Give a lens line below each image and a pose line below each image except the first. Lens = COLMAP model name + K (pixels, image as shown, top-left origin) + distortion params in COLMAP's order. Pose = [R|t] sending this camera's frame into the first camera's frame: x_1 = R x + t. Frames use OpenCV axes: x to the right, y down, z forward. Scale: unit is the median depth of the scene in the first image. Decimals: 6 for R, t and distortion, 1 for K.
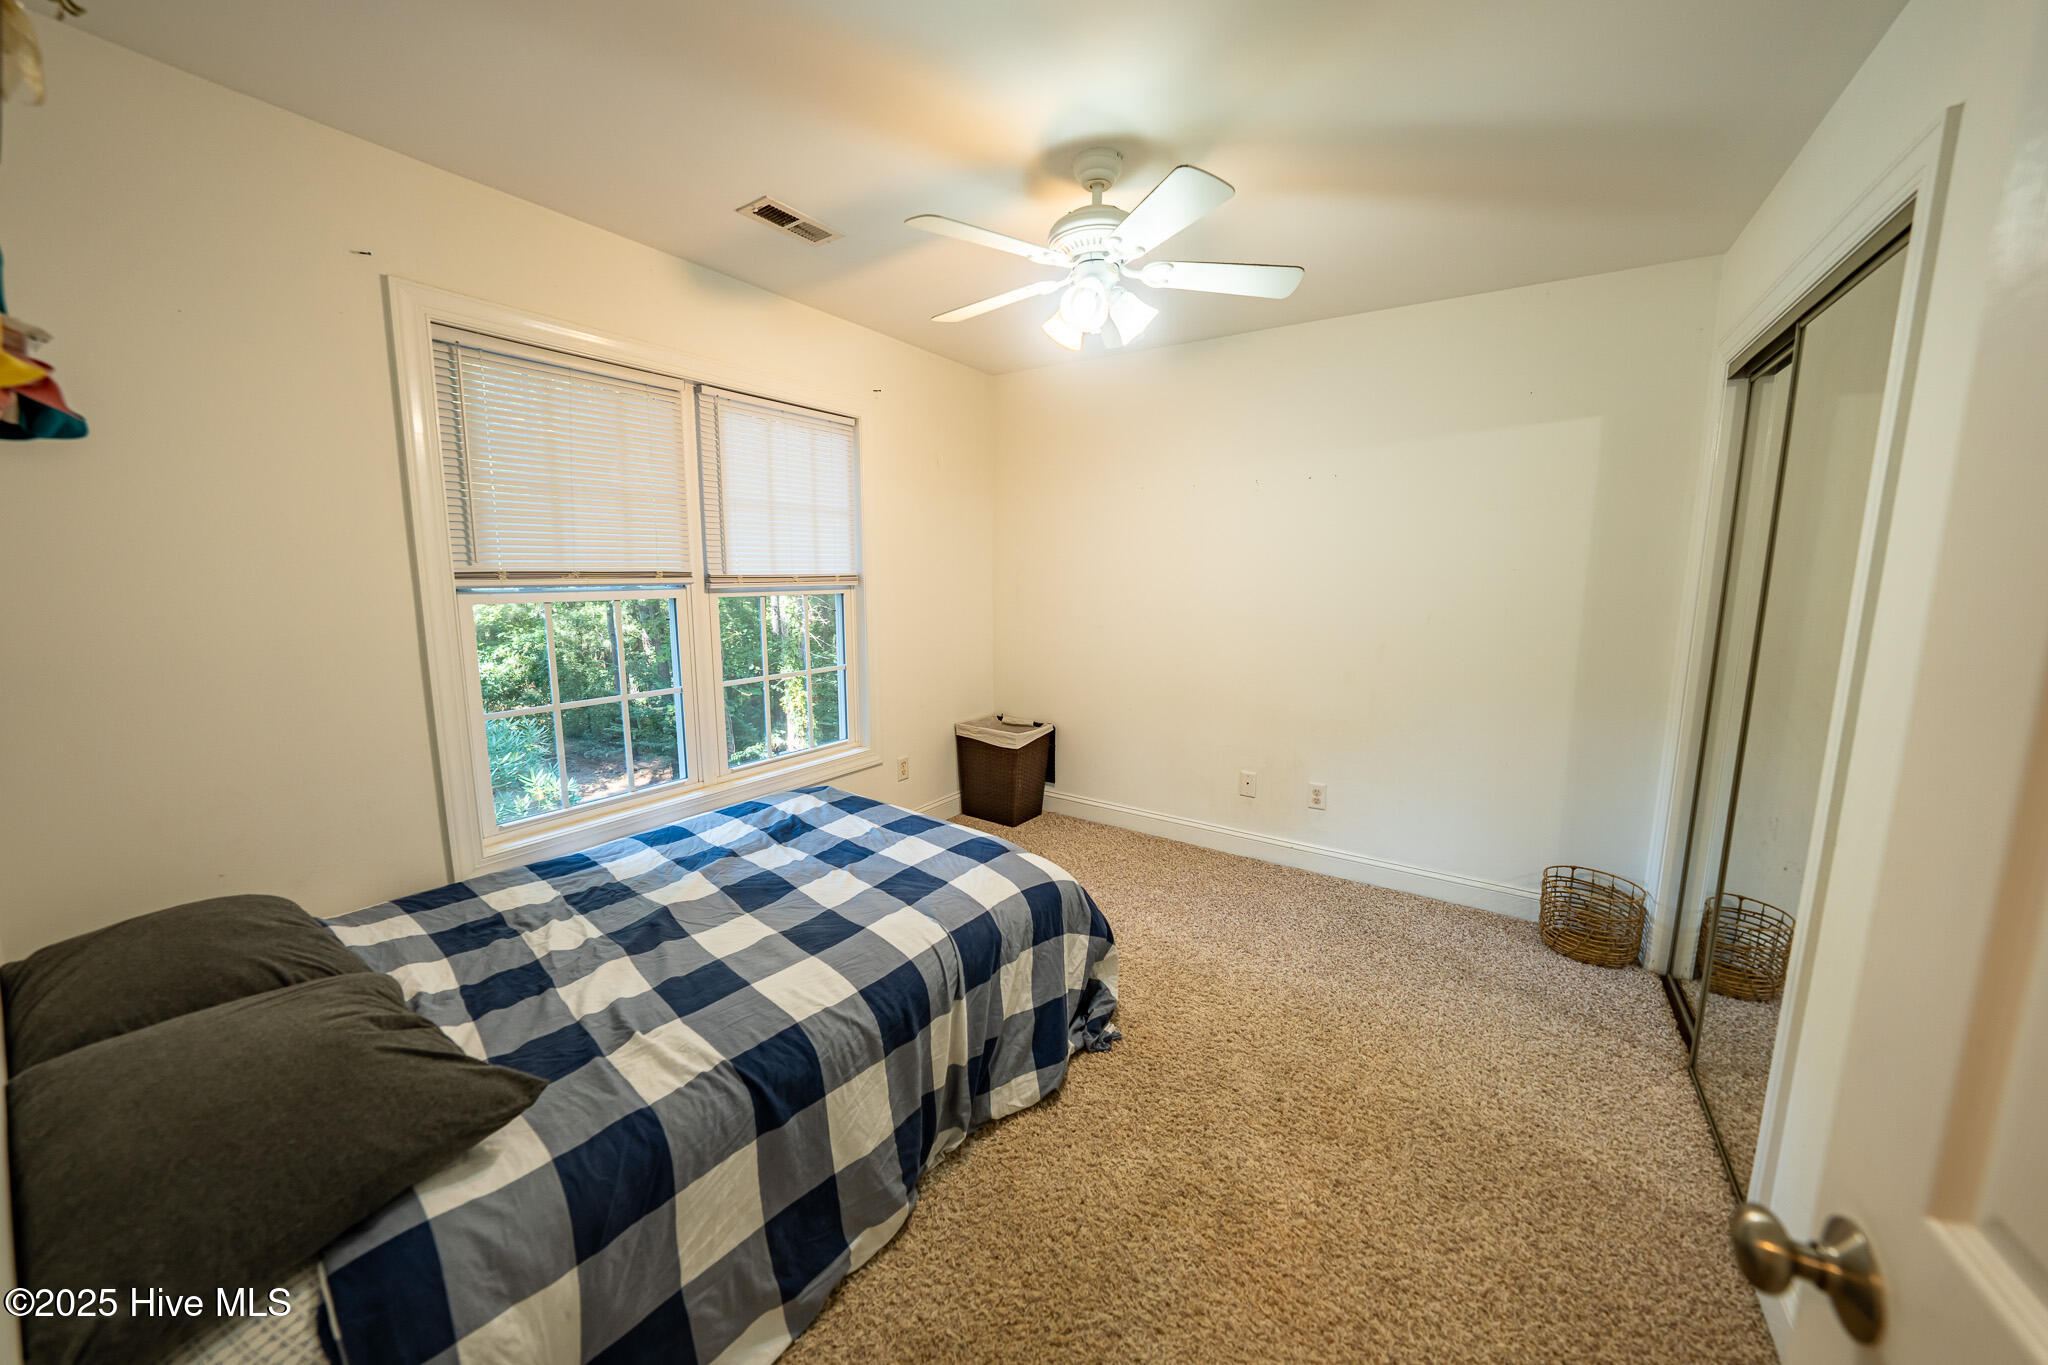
lens RADIAL K [[719.3, 0, 1013.6], [0, 719.3, 678.4], [0, 0, 1]] dist [-0.019937, 0.002105]
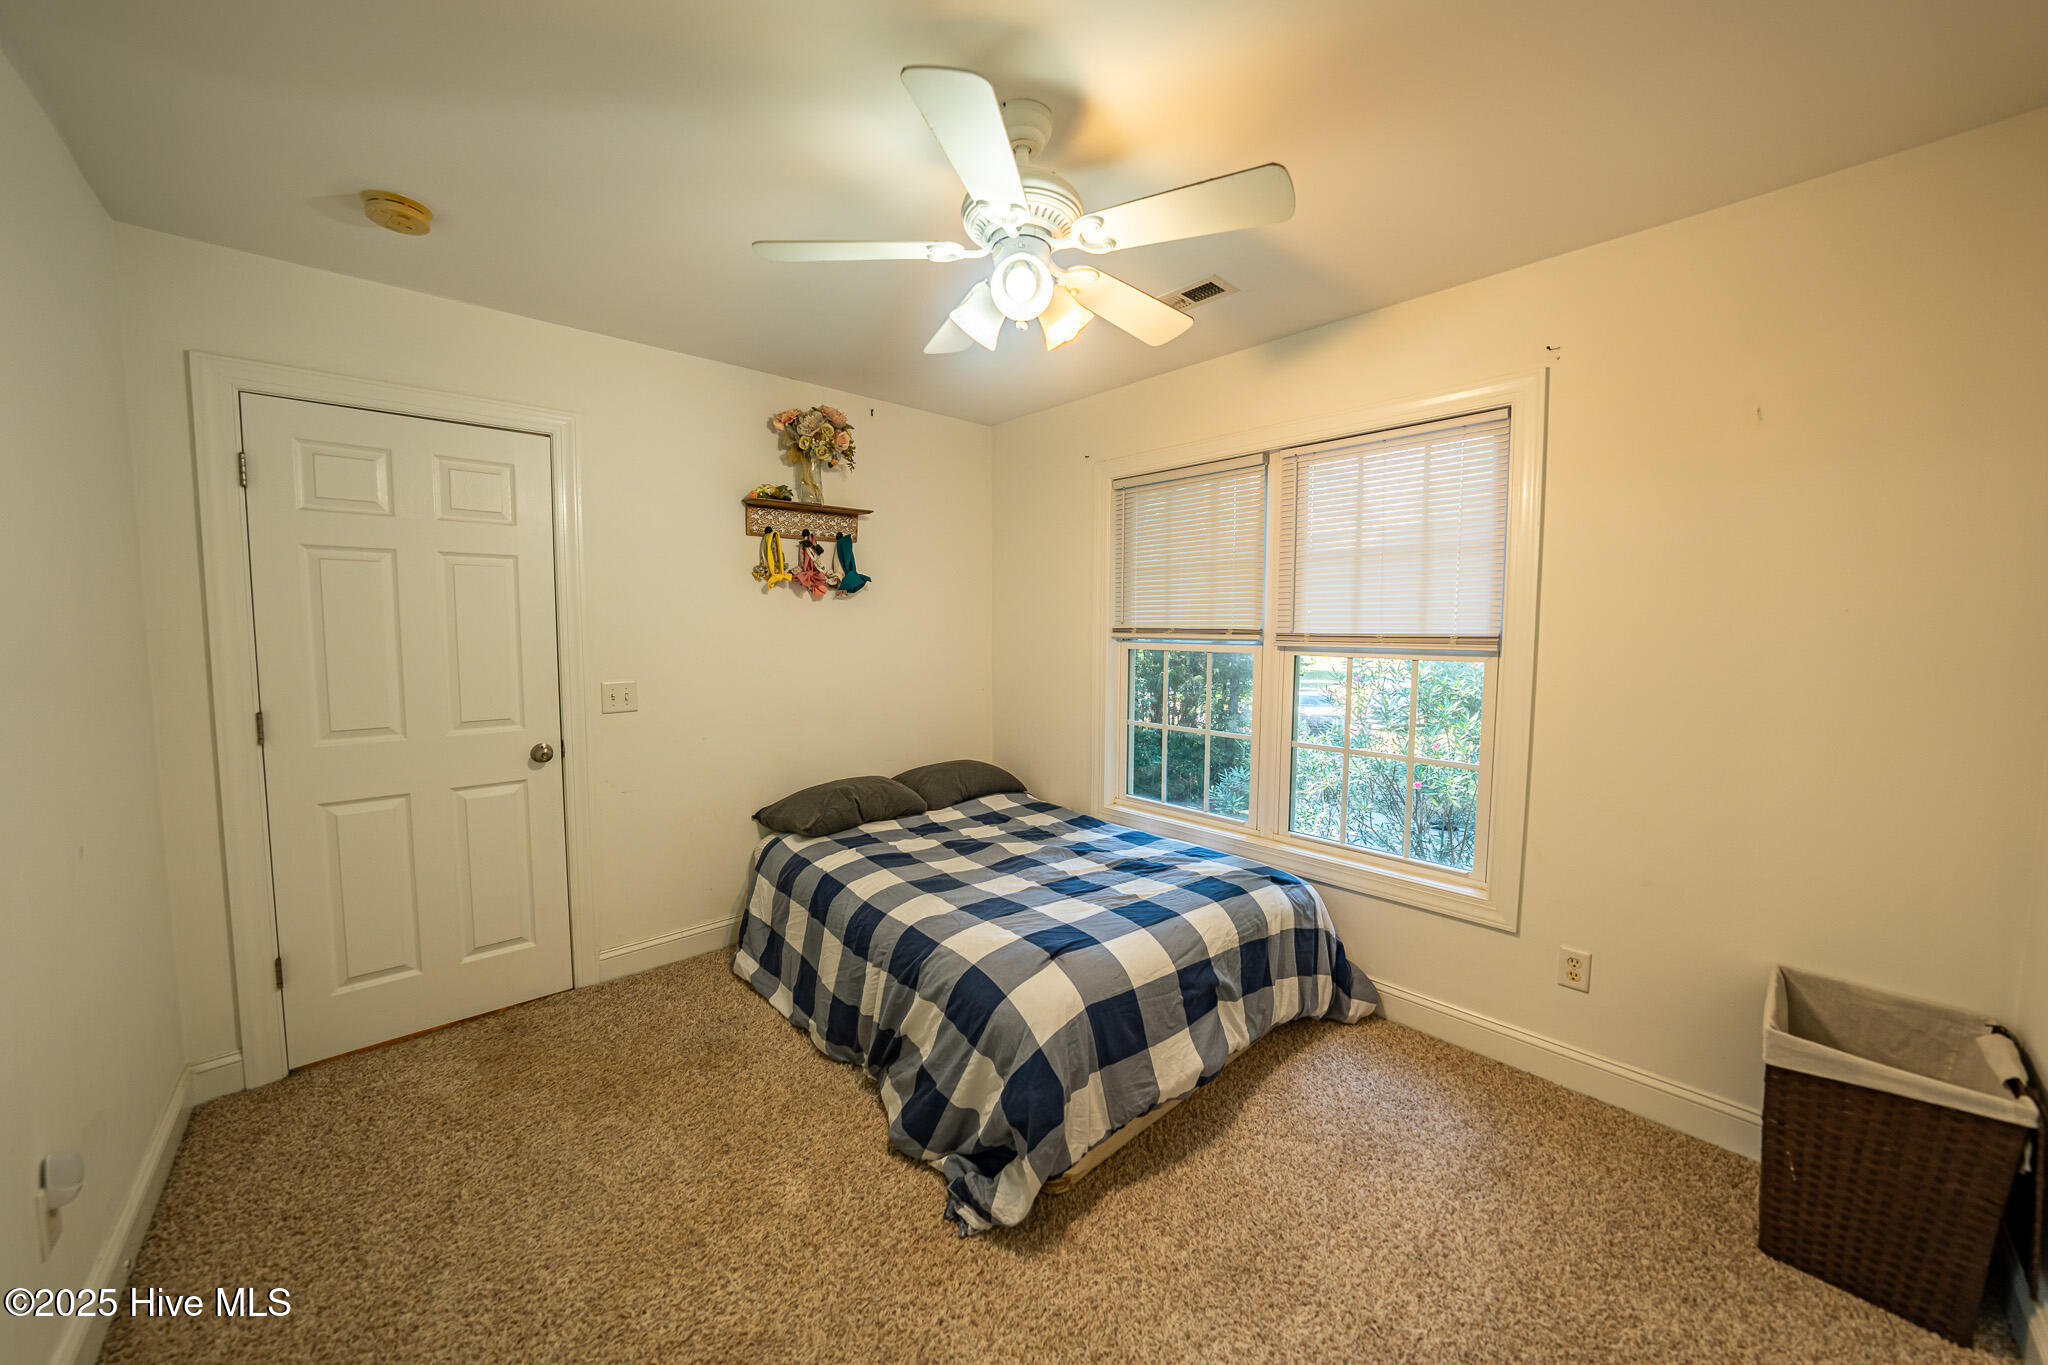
lens RADIAL K [[719.3, 0, 1031.2], [0, 719.3, 683.6], [0, 0, 1]] dist [-0.019937, 0.002105]
pose [[-0.221941, 0.075686, -0.972118, 0.735448], [-0.147602, 0.982886, 0.110223, -0.151884], [0.963823, 0.167950, -0.206972, 1.004089]]
